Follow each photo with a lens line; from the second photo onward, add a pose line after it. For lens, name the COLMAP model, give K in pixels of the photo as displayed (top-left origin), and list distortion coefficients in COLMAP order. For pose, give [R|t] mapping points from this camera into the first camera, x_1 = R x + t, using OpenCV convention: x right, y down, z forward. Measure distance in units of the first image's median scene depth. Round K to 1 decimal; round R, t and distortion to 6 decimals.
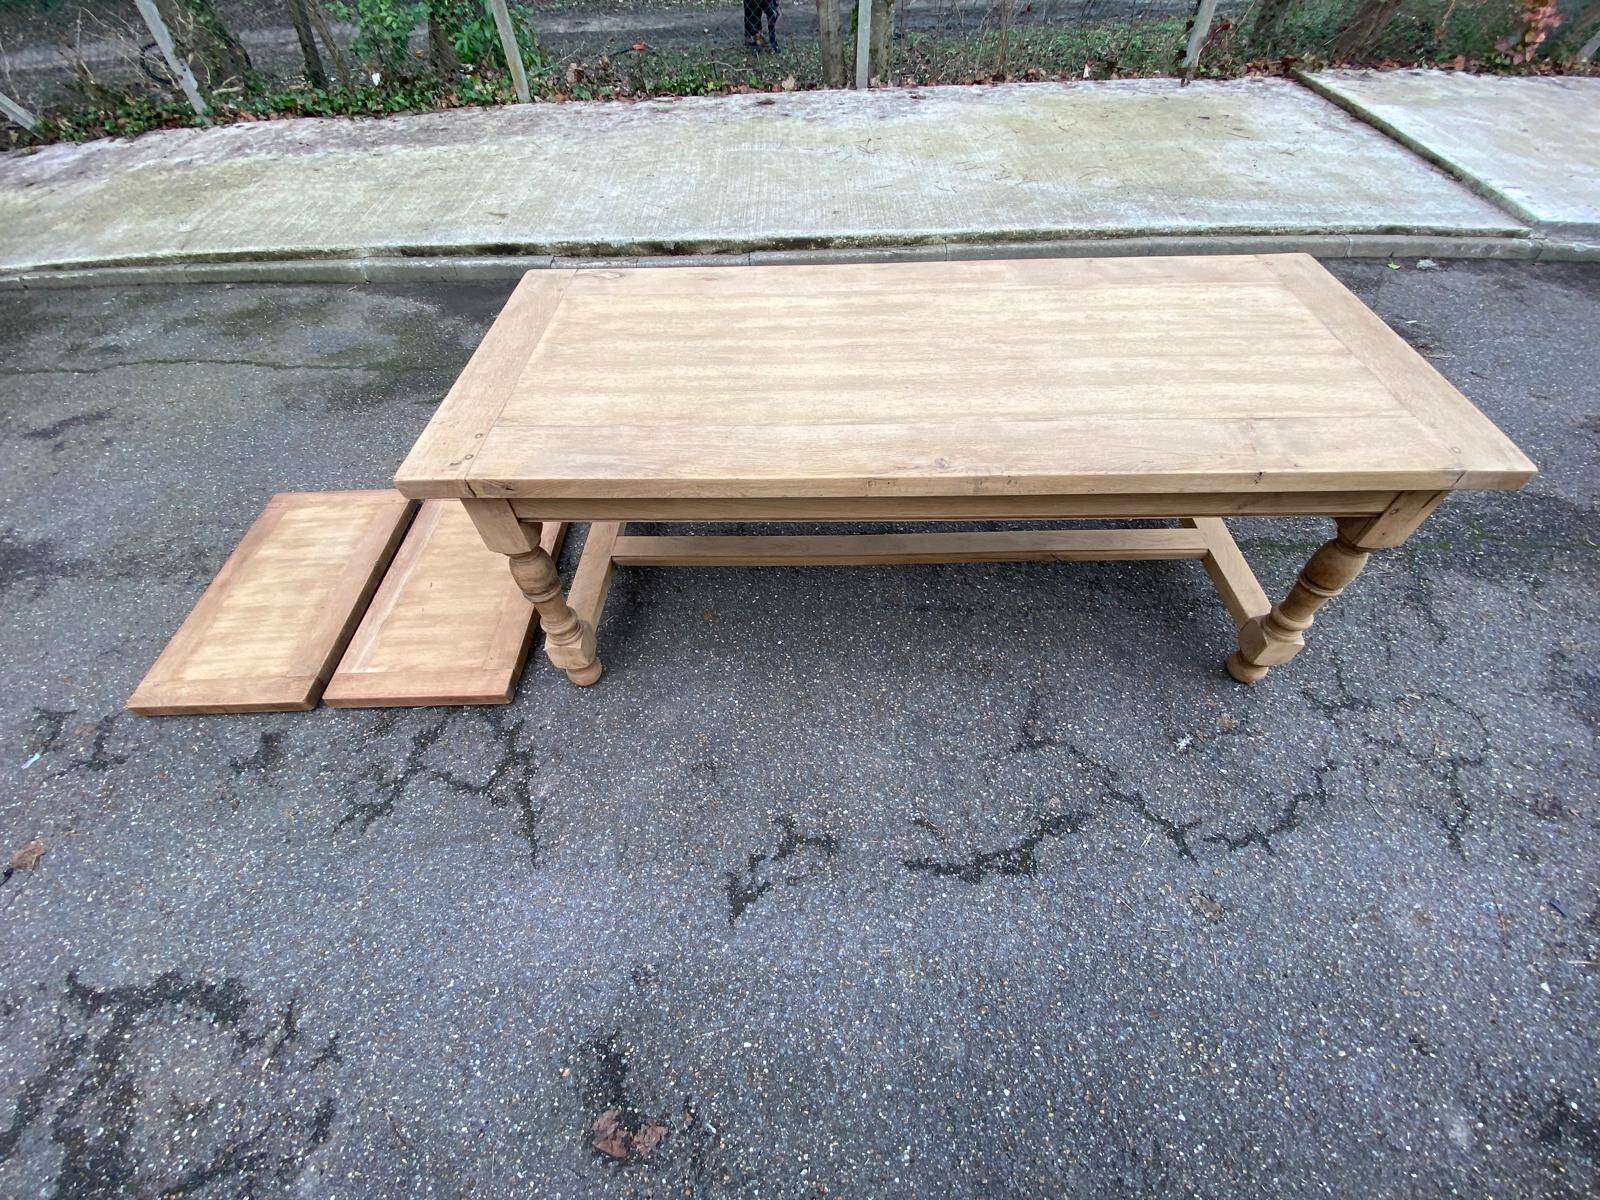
lens RADIAL K [[648.9, 0, 800.3], [0, 648.9, 597.8], [0, 0, 1]] dist [0.003477, -0.008854]
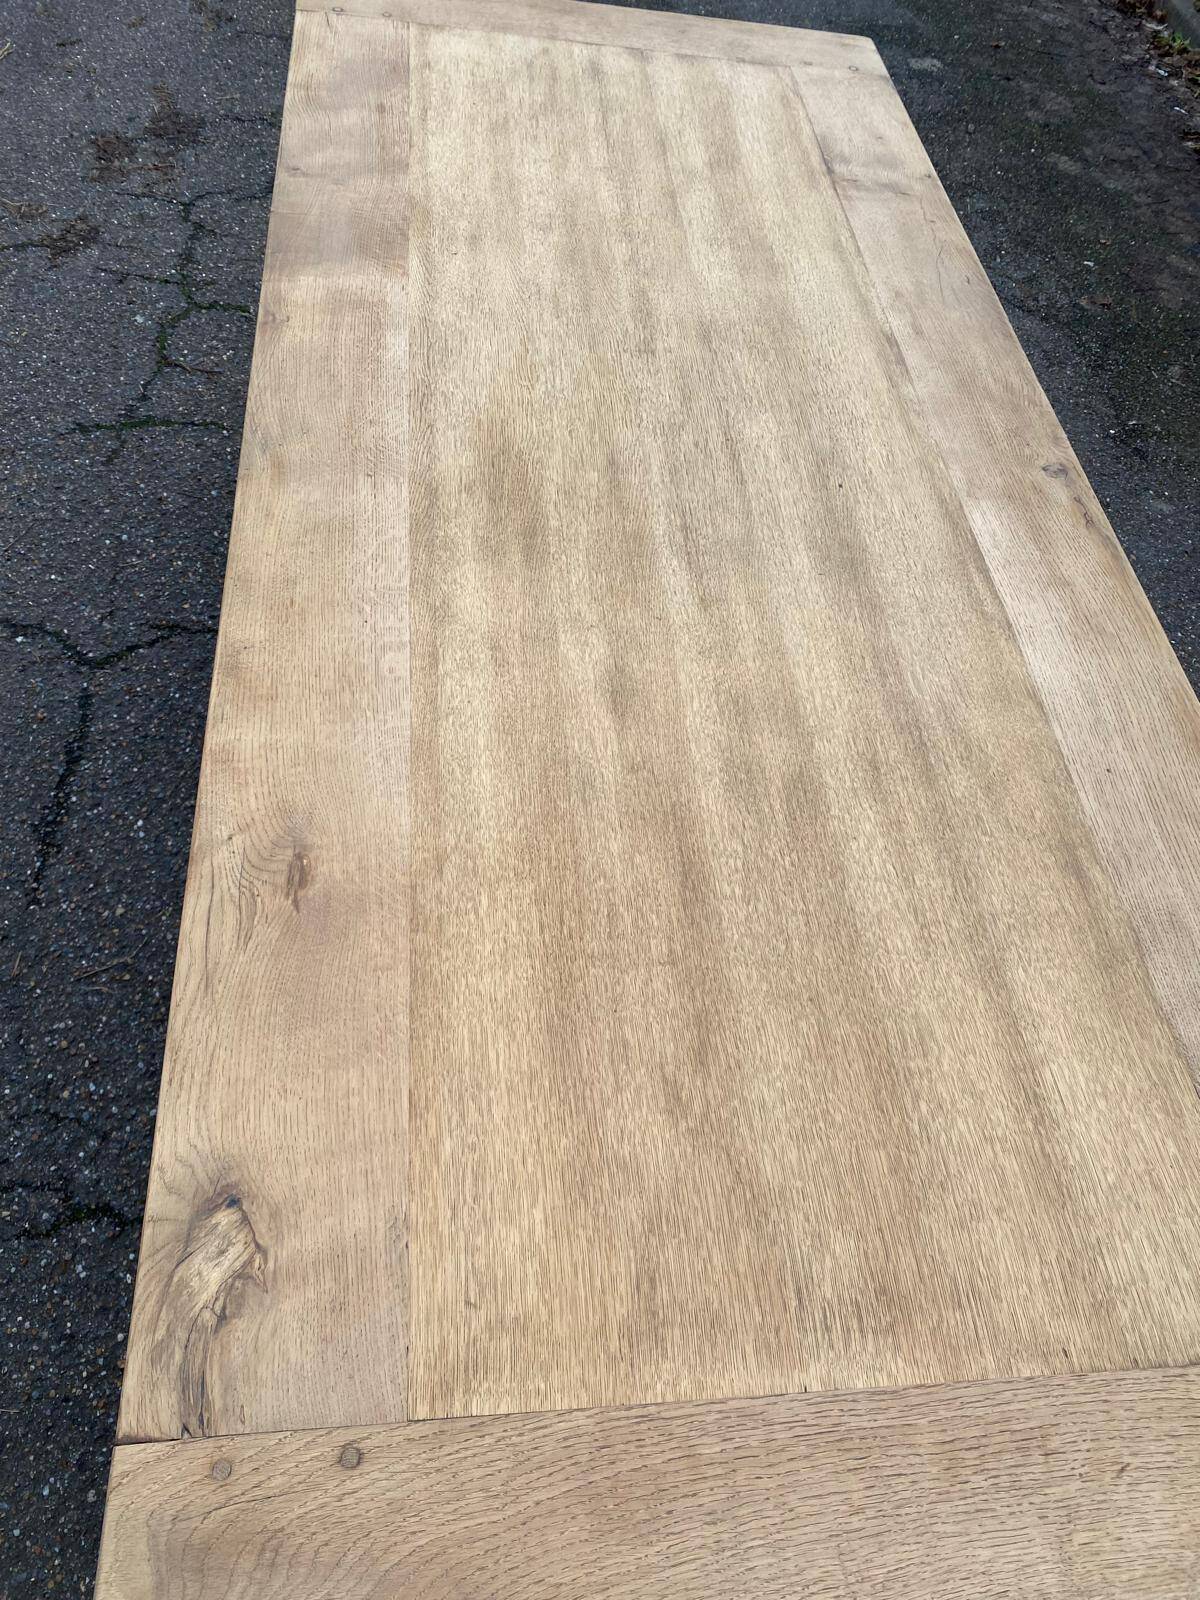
lens RADIAL K [[1229.3, 0, 593.0], [0, 1229.3, 797.2], [0, 0, 1]] dist [0.016418, -0.014594]
pose [[-0.106876, -0.788161, 0.606119, -0.450799], [0.669941, 0.393364, 0.629638, -0.753995], [-0.734681, 0.473357, 0.485980, 0.638063]]
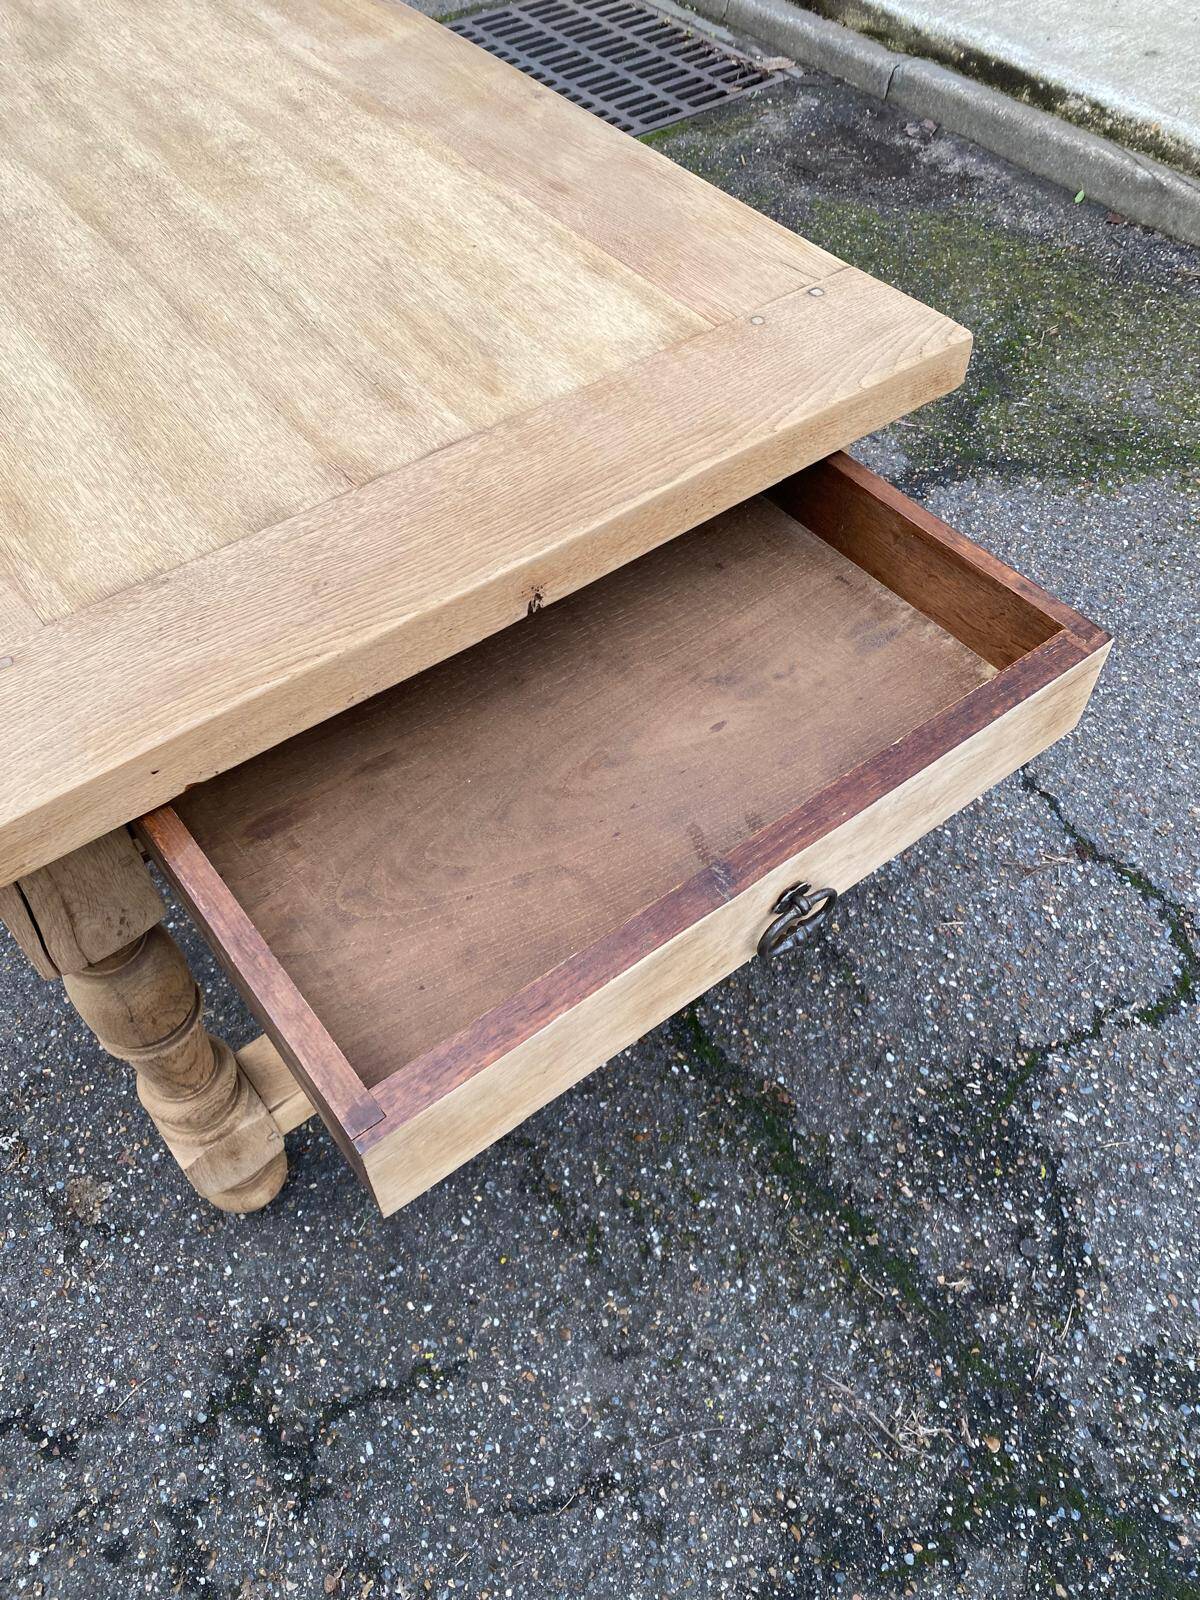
lens RADIAL K [[1229.3, 0, 611.1], [0, 1229.3, 779.0], [0, 0, 1]] dist [0.016418, -0.014594]
pose [[0.625832, 0.630112, -0.459666, 1.081400], [-0.616448, 0.760663, 0.203431, -0.385274], [0.477835, 0.156047, 0.864479, 0.446384]]
